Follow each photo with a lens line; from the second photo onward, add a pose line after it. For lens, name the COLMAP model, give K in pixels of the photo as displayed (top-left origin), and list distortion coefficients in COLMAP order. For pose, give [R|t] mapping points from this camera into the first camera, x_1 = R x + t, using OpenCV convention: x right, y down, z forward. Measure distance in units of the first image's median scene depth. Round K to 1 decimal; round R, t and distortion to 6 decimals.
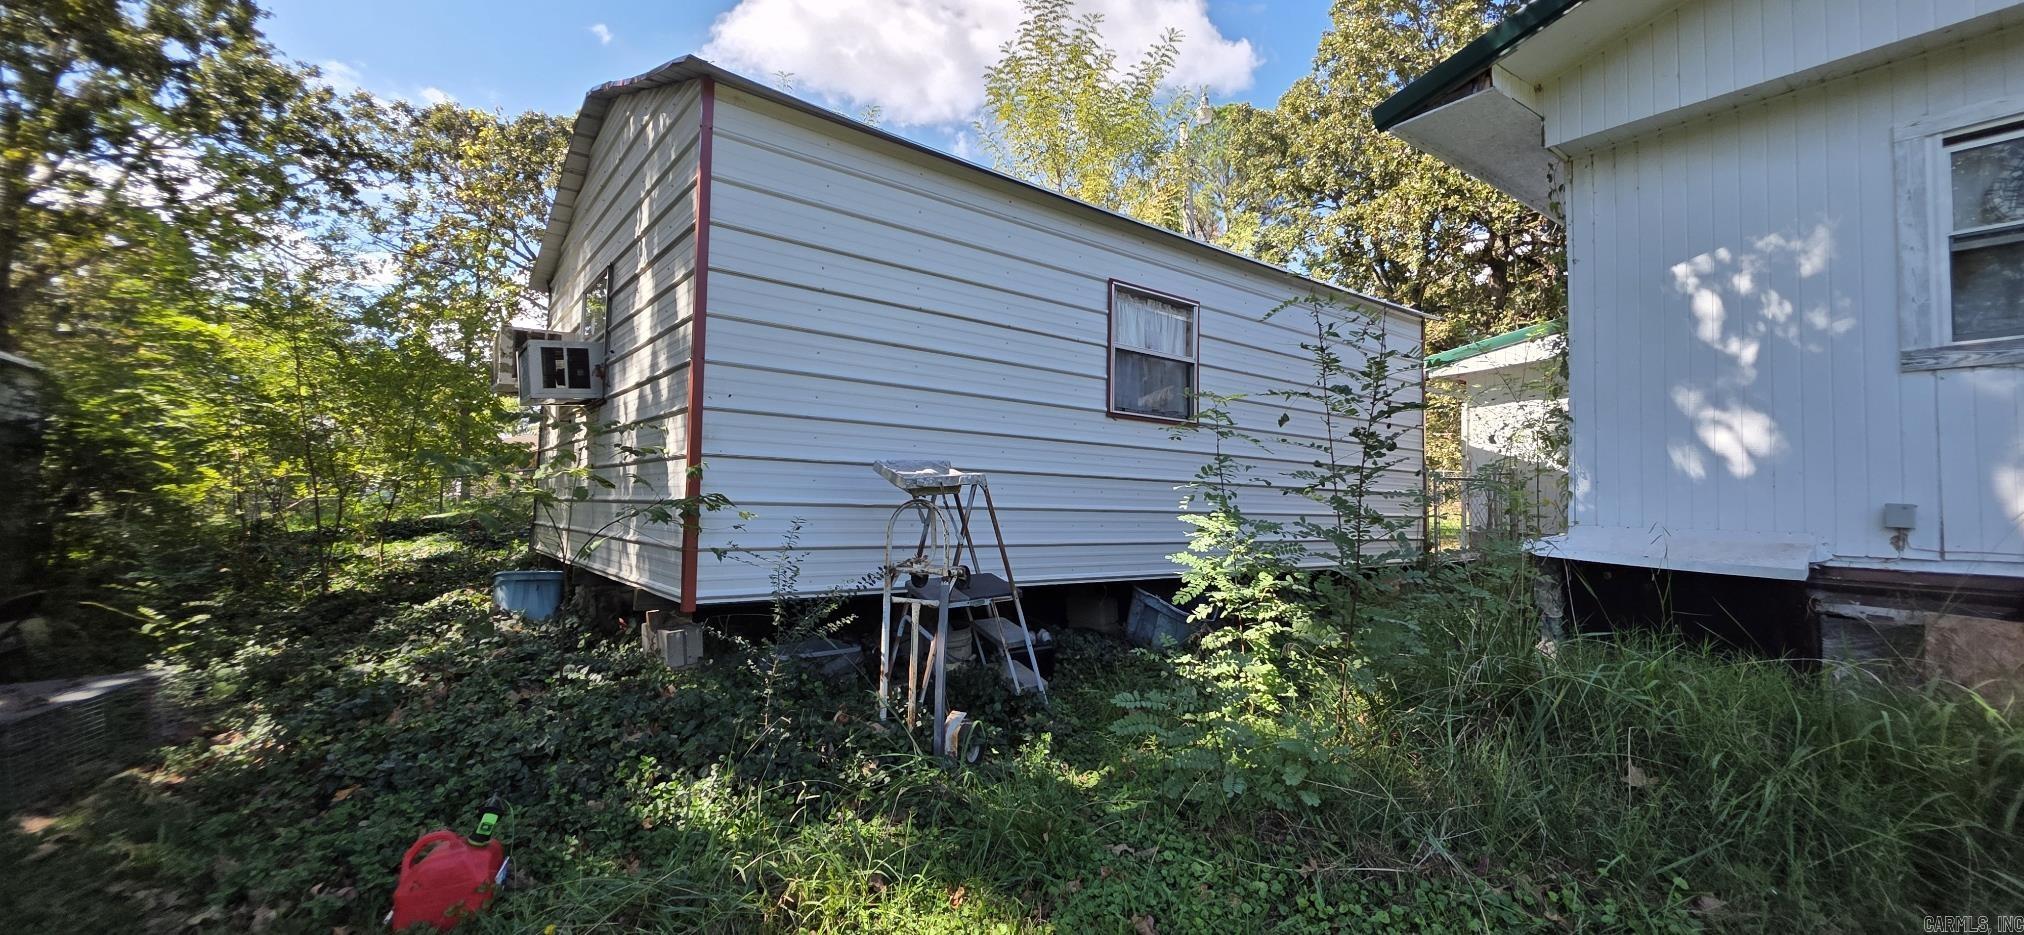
lens RADIAL K [[792.4, 0, 1016.1], [0, 792.4, 458.1], [0, 0, 1]] dist [-0.000399, -0.000208]
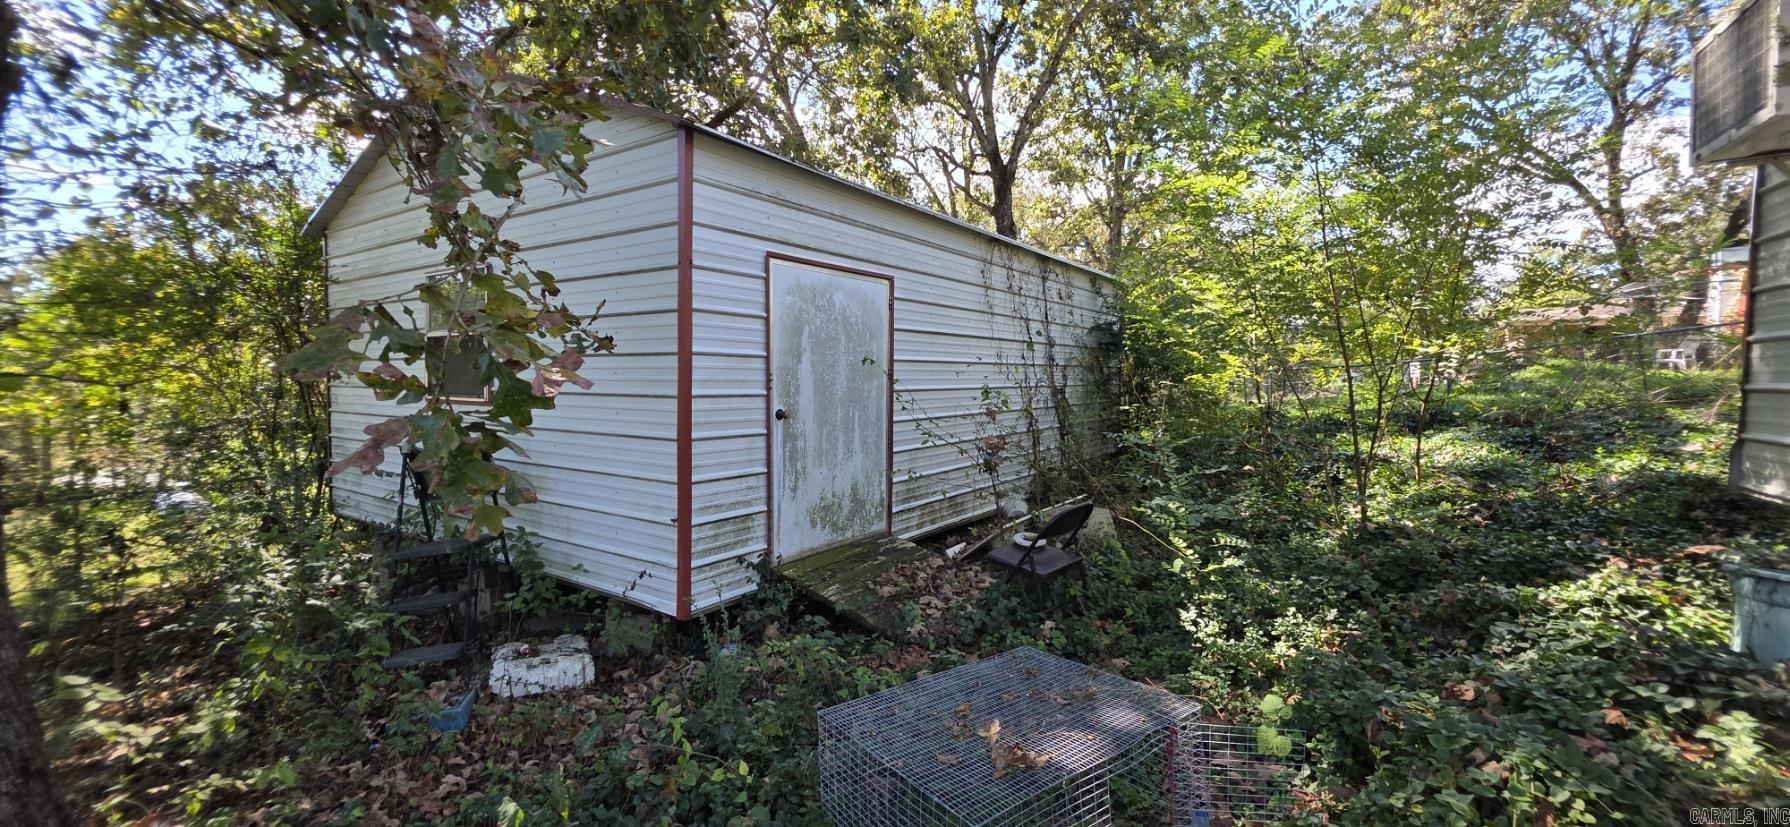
lens RADIAL K [[700.8, 0, 895.7], [0, 700.8, 402.5], [0, 0, 1]] dist [-0.000399, -0.000208]
pose [[0.325687, 0.017261, -0.945320, -0.415545], [0.064073, 0.997132, 0.040282, 0.010566], [0.943304, -0.073689, 0.323647, 0.404848]]
